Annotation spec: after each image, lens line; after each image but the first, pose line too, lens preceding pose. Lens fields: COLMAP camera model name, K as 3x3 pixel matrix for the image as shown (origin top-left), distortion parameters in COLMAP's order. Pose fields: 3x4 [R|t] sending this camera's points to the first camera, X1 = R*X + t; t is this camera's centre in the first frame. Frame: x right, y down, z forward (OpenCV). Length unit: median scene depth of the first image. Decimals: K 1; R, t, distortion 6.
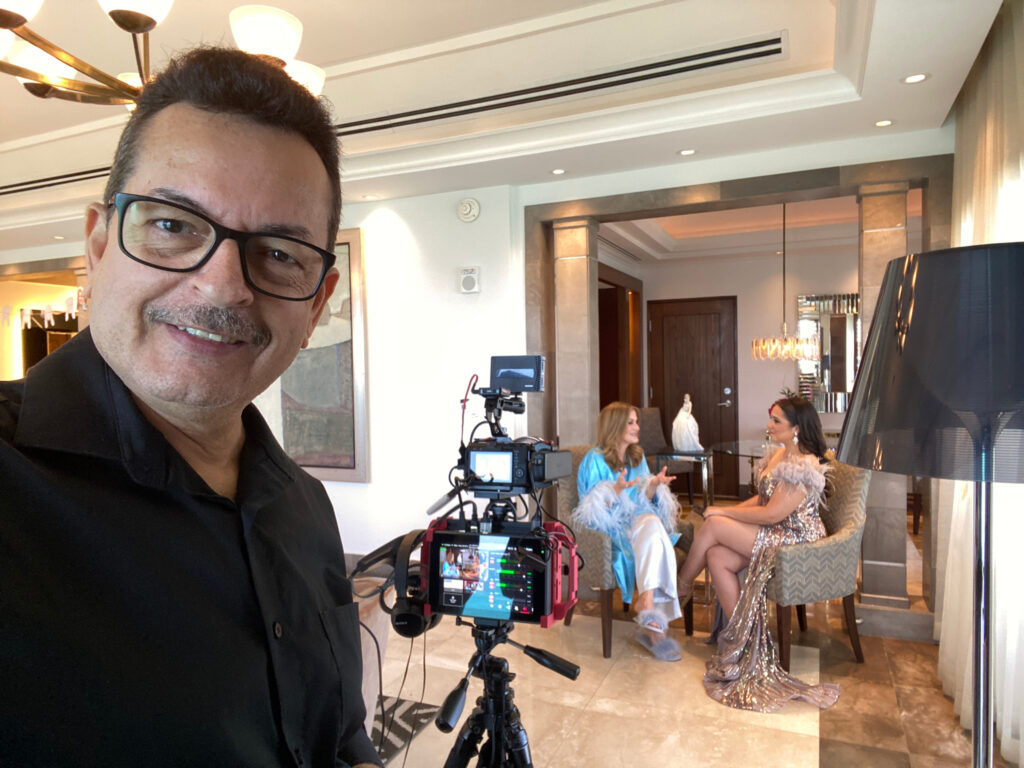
lens RADIAL K [[692.4, 0, 512.3], [0, 692.4, 385.9], [0, 0, 1]] dist [0.044941, 0.002444]
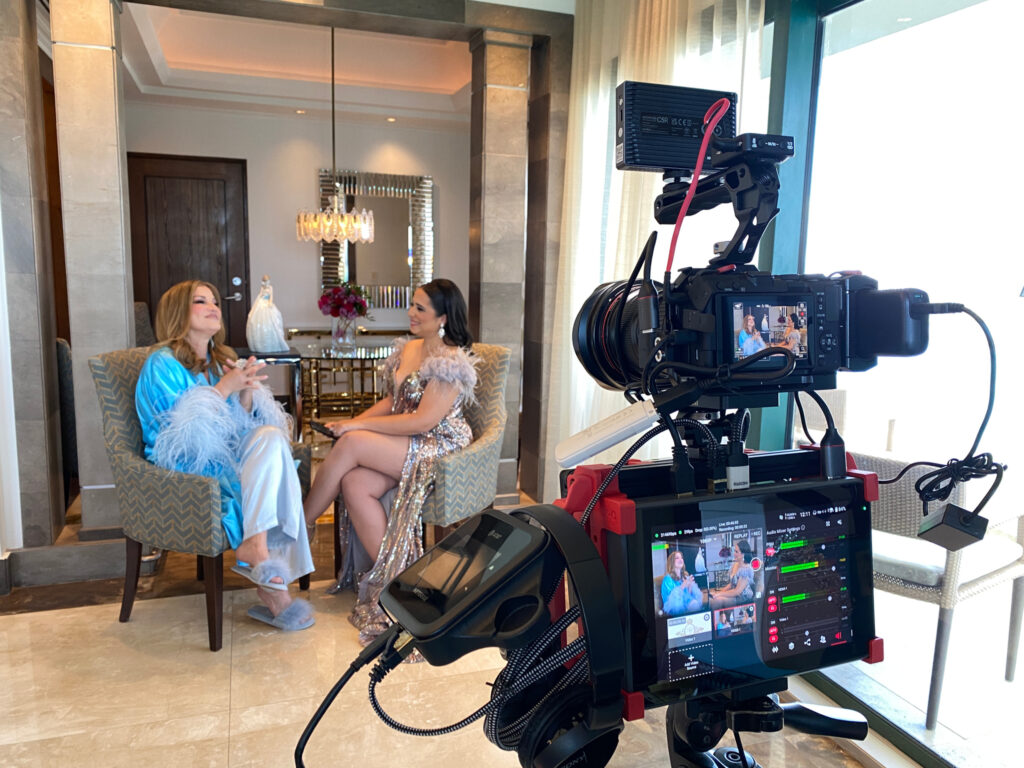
lens RADIAL K [[778.7, 0, 513.0], [0, 778.7, 383.4], [0, 0, 1]] dist [0.028957, -0.032604]
pose [[0.730064, -0.068068, 0.679980, -0.163630], [-0.014769, 0.993223, 0.115282, 0.033475], [-0.683219, -0.094206, 0.724111, 0.268345]]
